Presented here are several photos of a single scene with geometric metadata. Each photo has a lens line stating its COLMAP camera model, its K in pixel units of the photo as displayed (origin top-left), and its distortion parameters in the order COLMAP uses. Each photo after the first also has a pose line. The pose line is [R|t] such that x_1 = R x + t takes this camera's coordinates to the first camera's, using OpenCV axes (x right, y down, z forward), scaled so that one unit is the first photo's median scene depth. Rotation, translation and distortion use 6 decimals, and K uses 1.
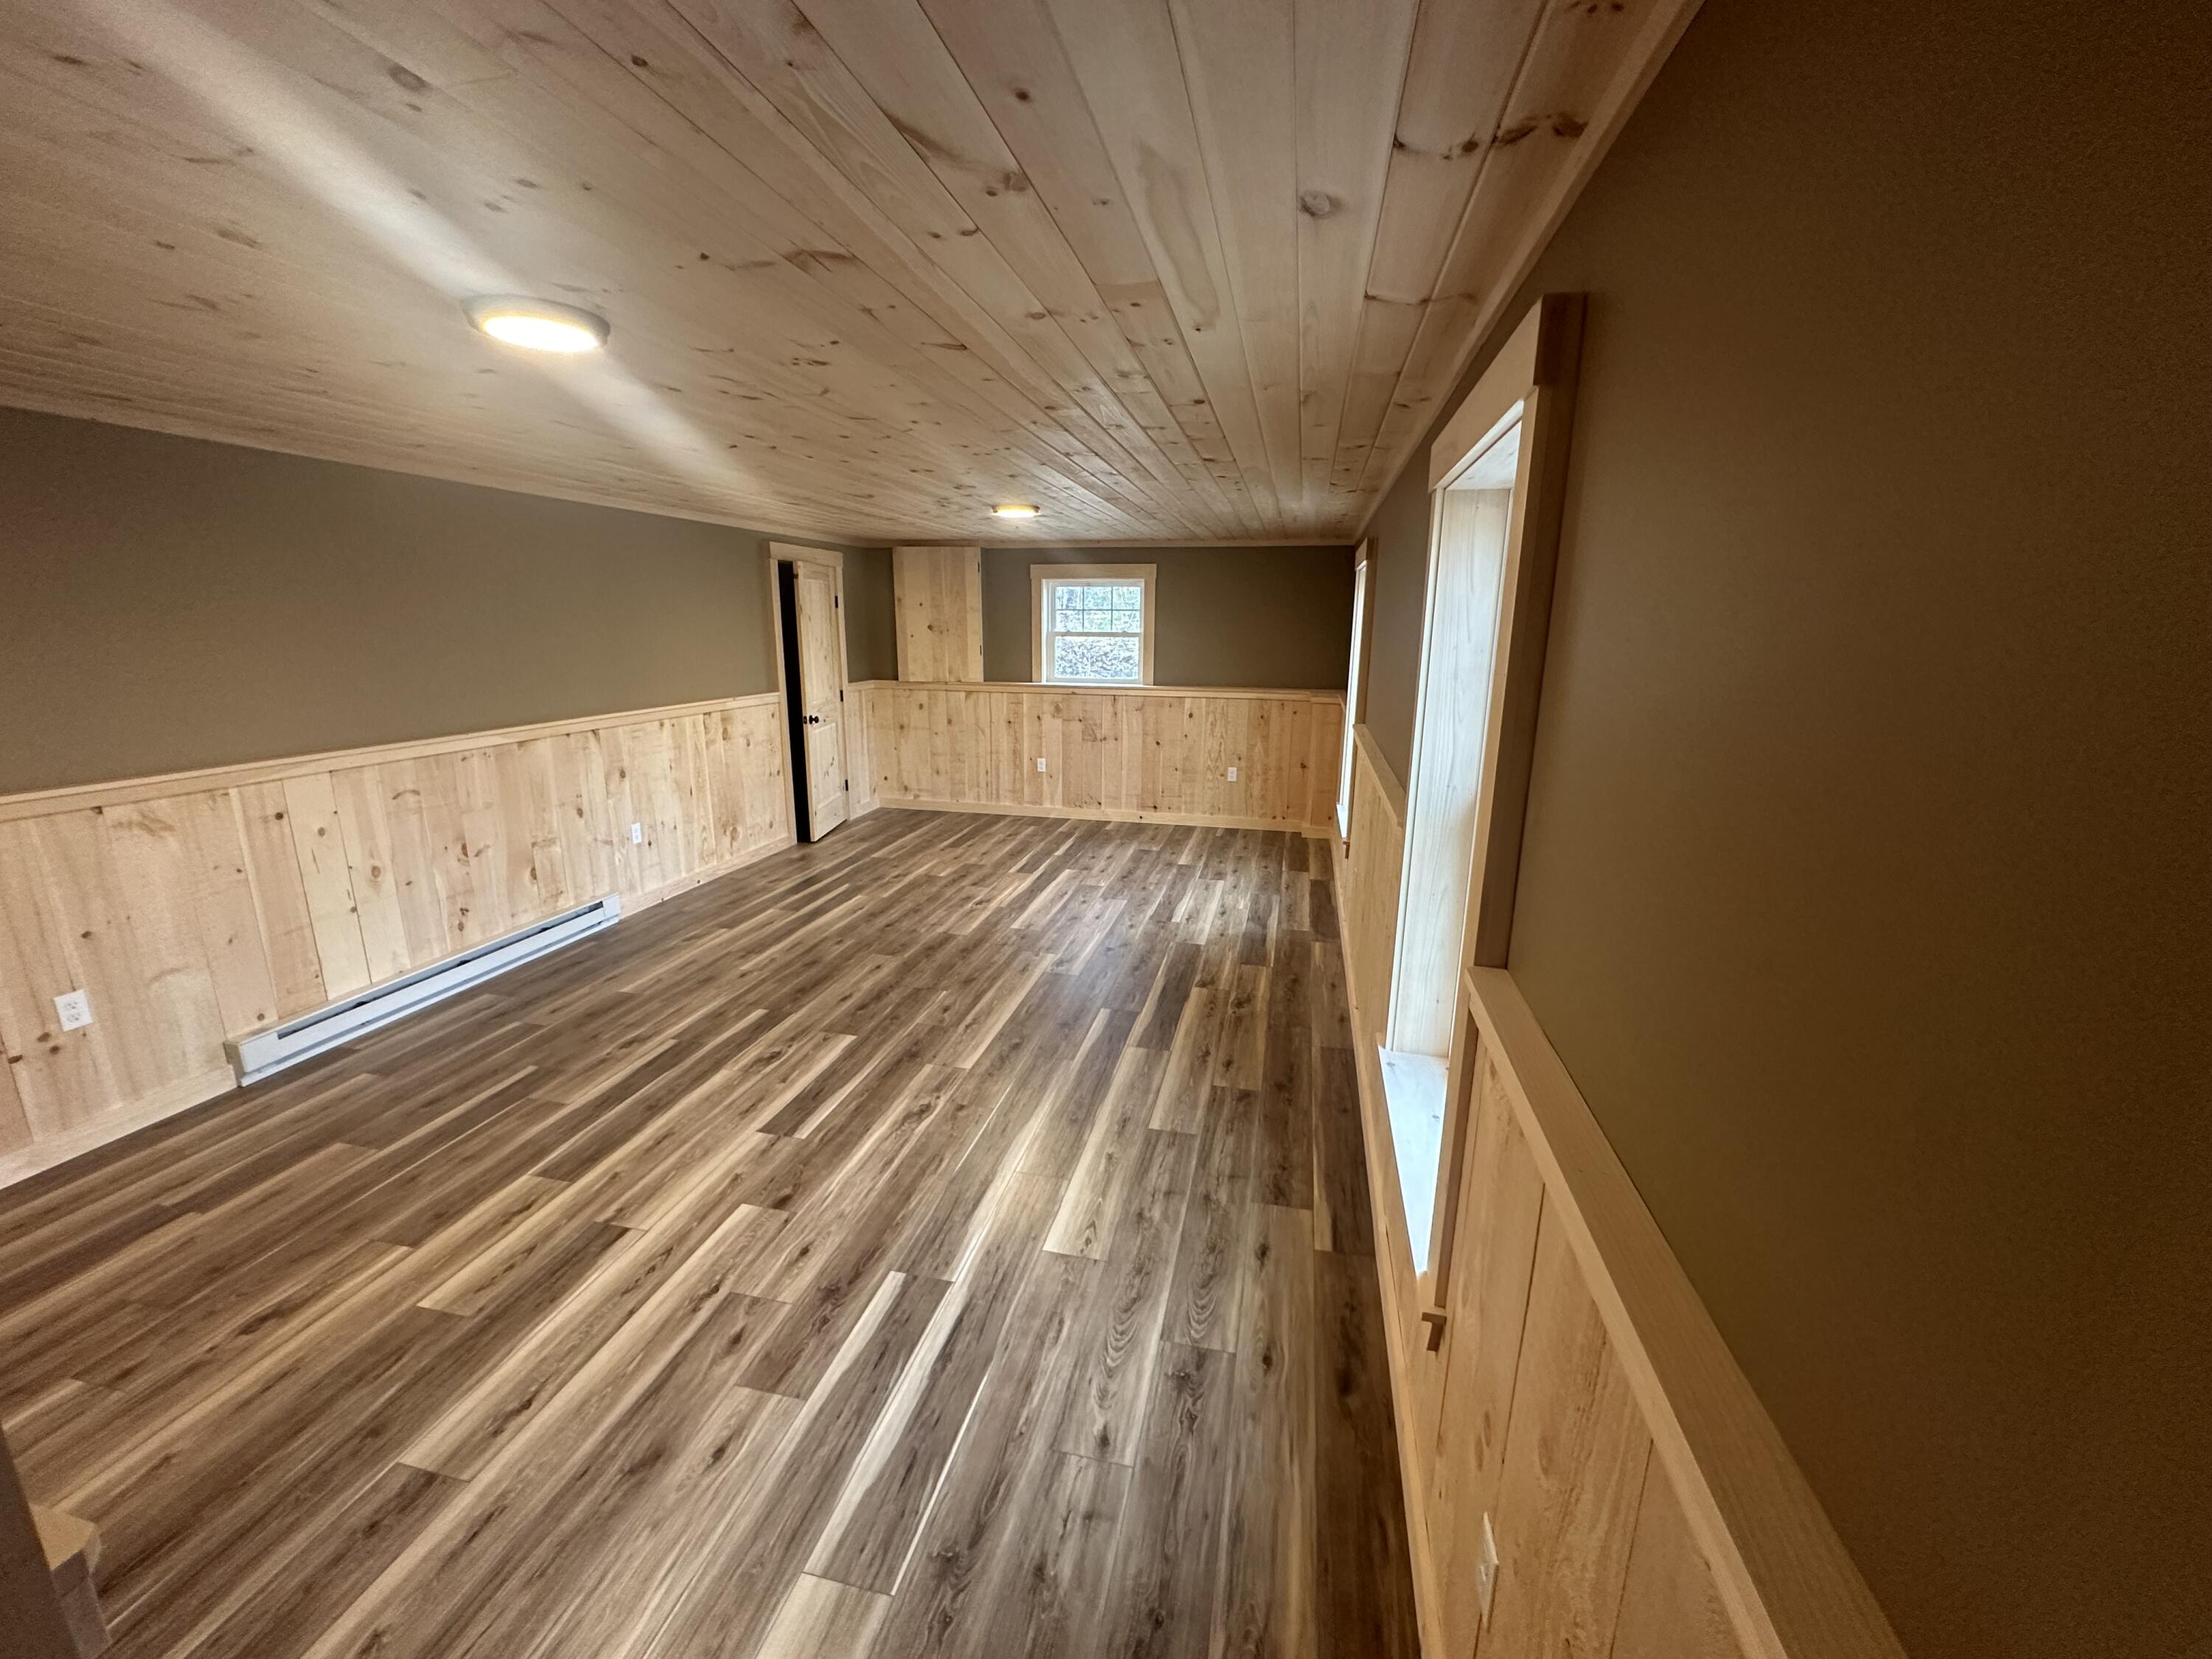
lens RADIAL K [[881.0, 0, 1106.0], [0, 881.0, 829.5], [0, 0, 1]] dist [-0.002443, -0.000078]
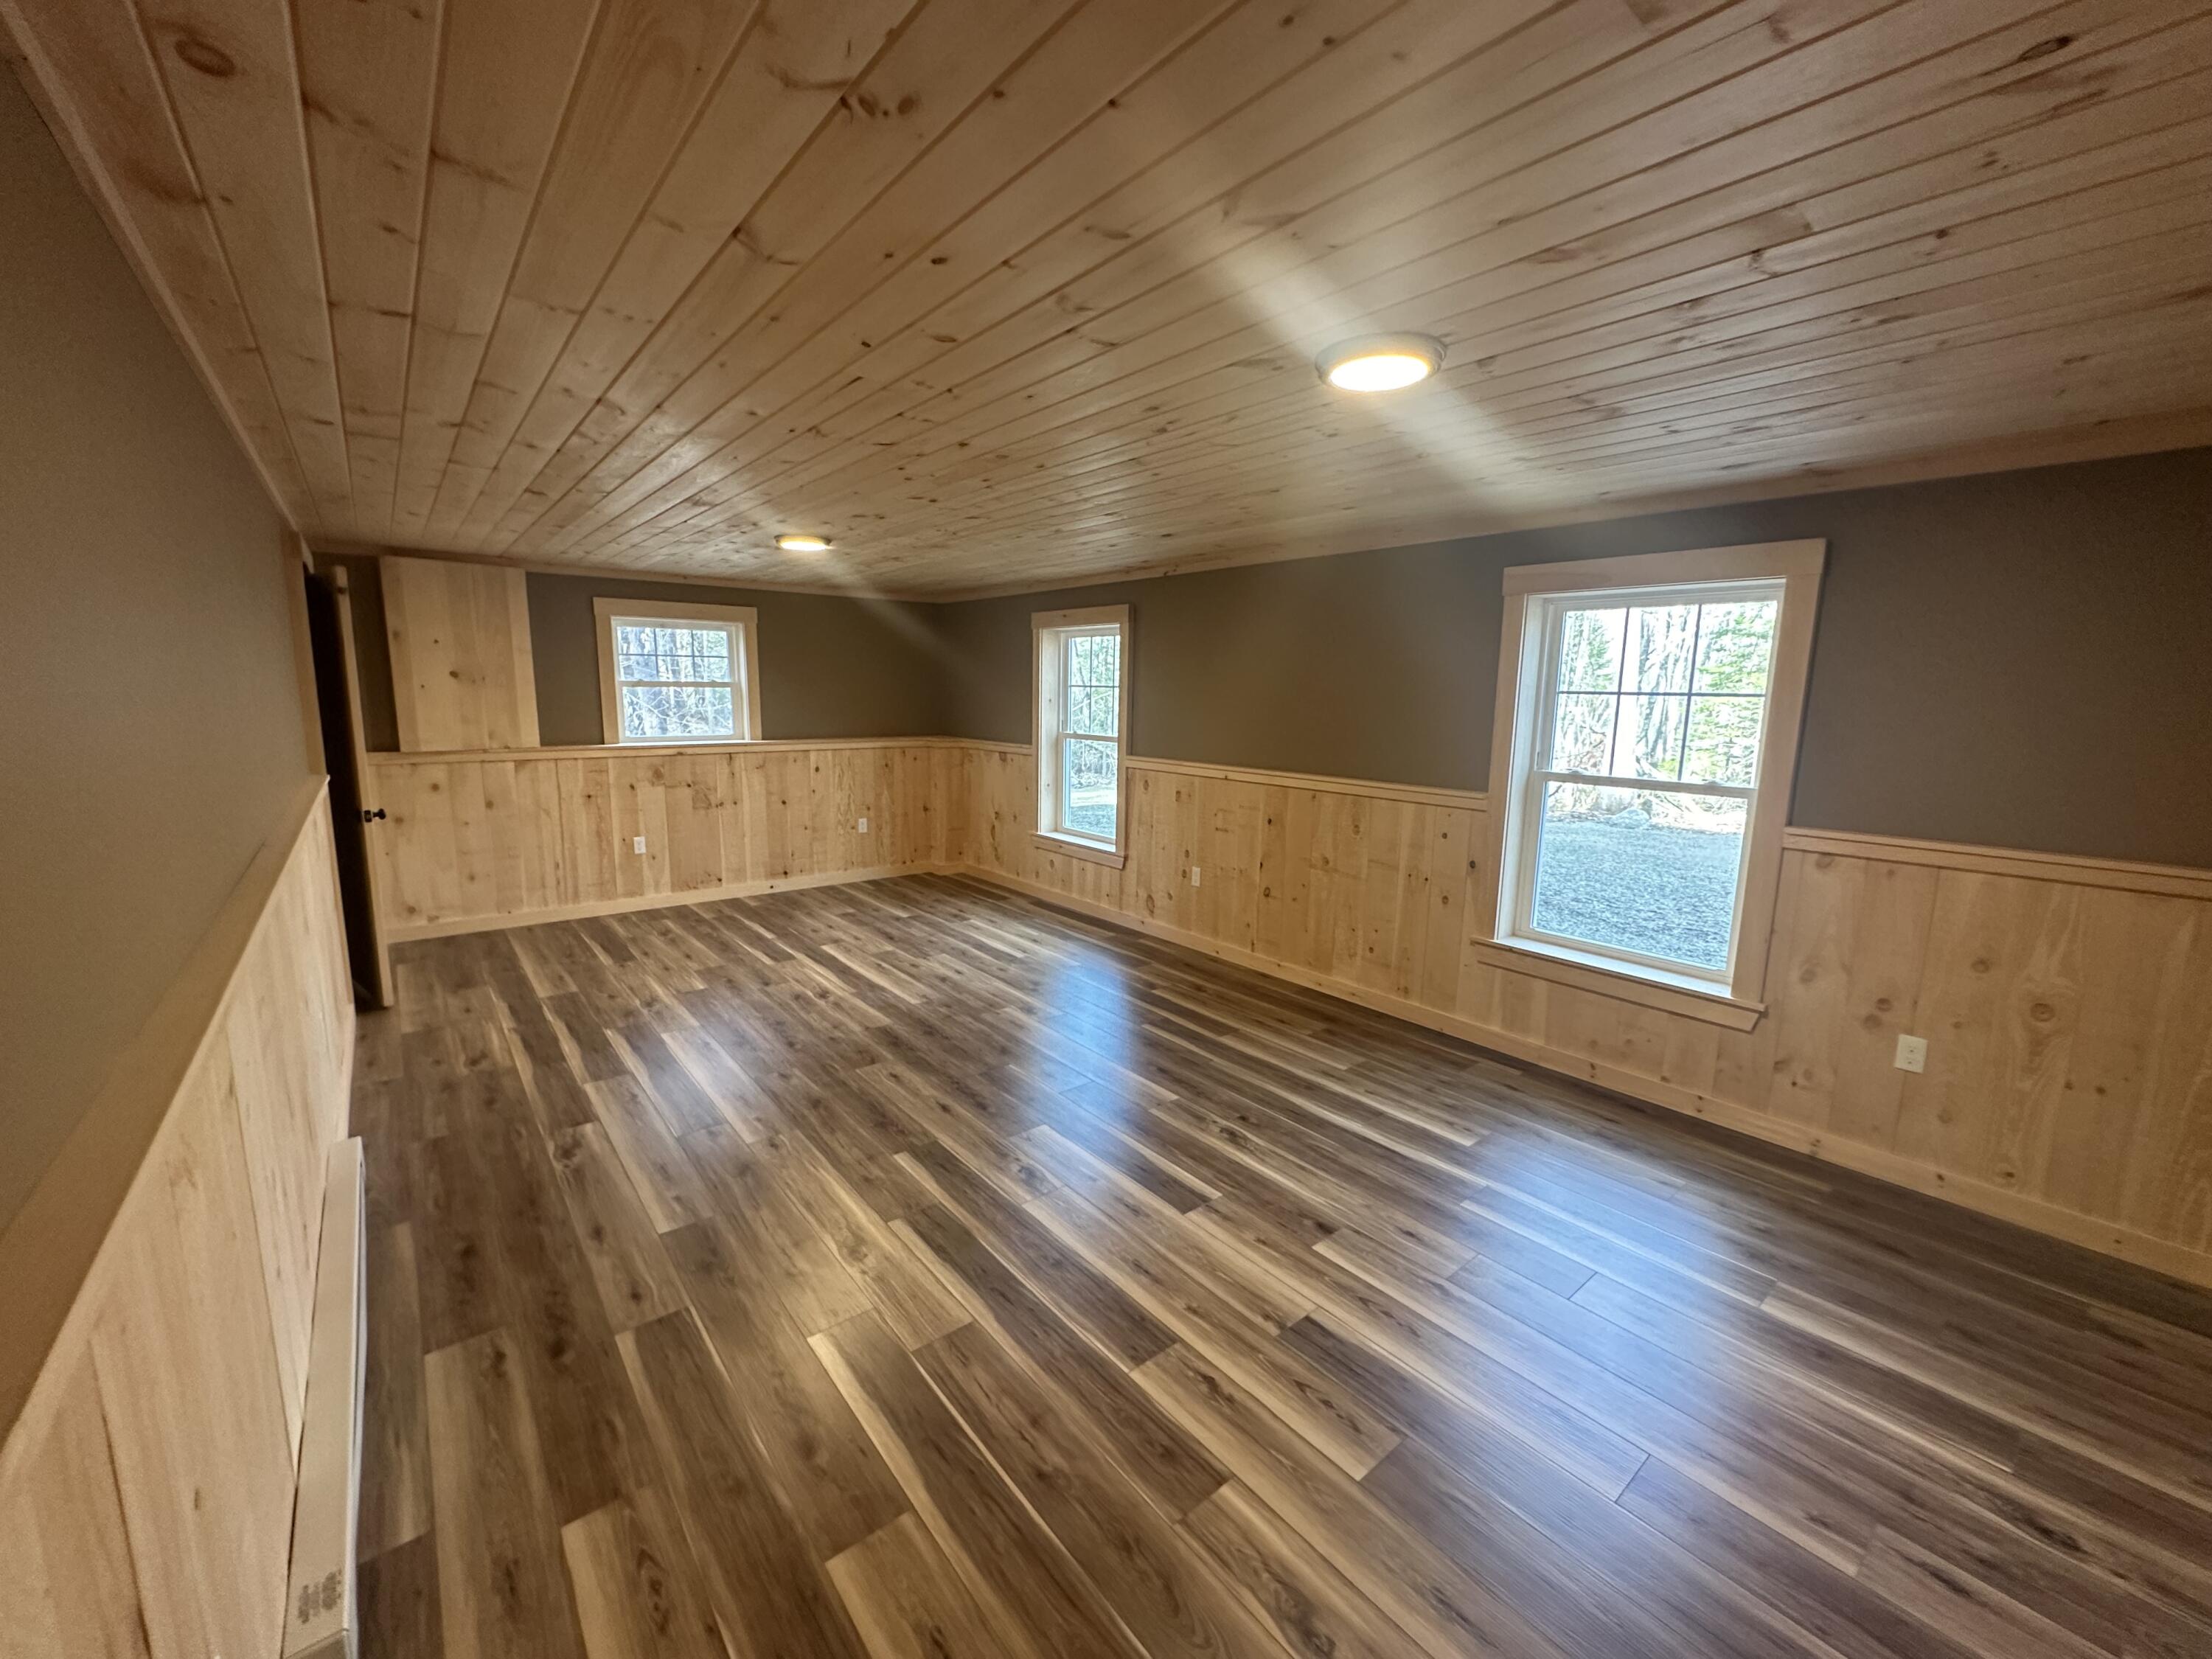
lens RADIAL K [[877.9, 0, 1102.7], [0, 877.9, 824.1], [0, 0, 1]] dist [-0.001699, 0.000132]
pose [[0.618935, -0.121229, 0.776030, -0.566087], [0.171474, 0.985040, 0.017118, -0.044292], [-0.766496, 0.122474, 0.630463, 0.224655]]
